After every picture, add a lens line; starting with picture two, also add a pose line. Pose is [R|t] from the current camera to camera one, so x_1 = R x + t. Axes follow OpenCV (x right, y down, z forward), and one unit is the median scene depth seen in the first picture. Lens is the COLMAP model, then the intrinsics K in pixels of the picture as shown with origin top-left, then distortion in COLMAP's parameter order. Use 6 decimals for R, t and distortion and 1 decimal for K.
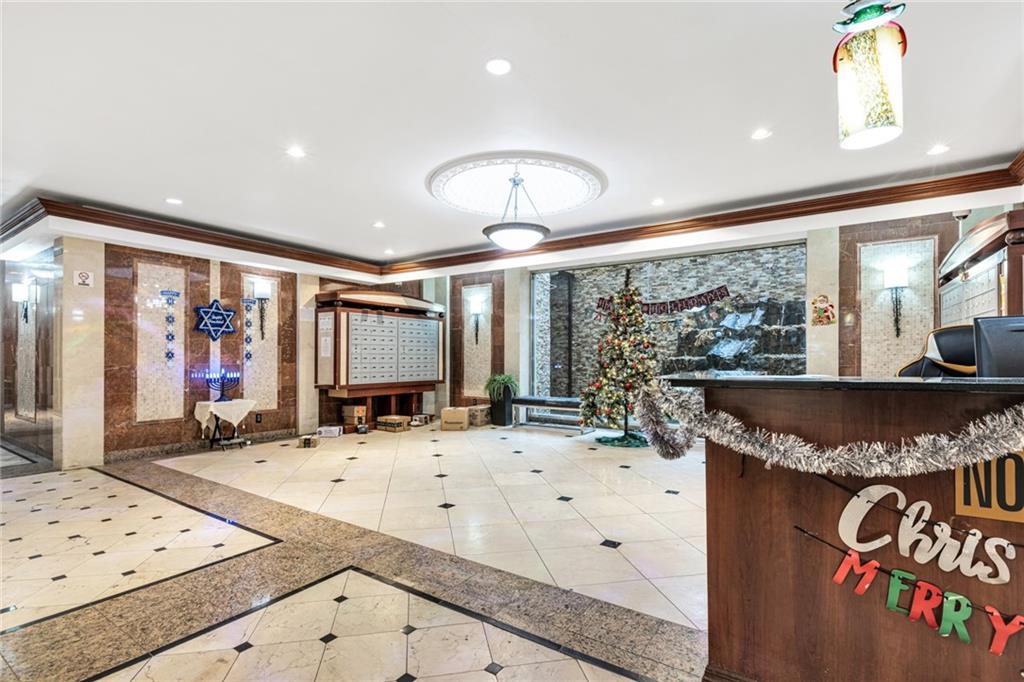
lens RADIAL K [[471.4, 0, 512.1], [0, 471.4, 348.0], [0, 0, 1]] dist [0.001940, -0.000399]
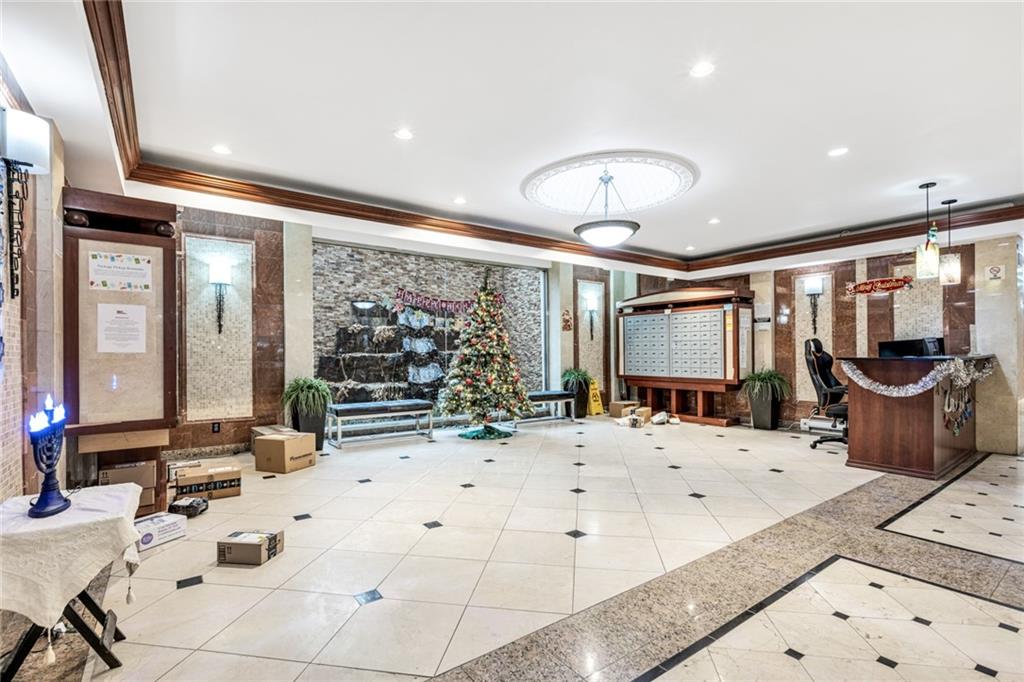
lens RADIAL K [[471.4, 0, 511.1], [0, 471.4, 348.3], [0, 0, 1]] dist [0.001940, -0.000399]
pose [[0.348244, 0.007874, 0.937371, -0.542511], [-0.012377, 0.999916, -0.003801, 0.009777], [-0.937322, -0.010278, 0.348312, 0.446197]]
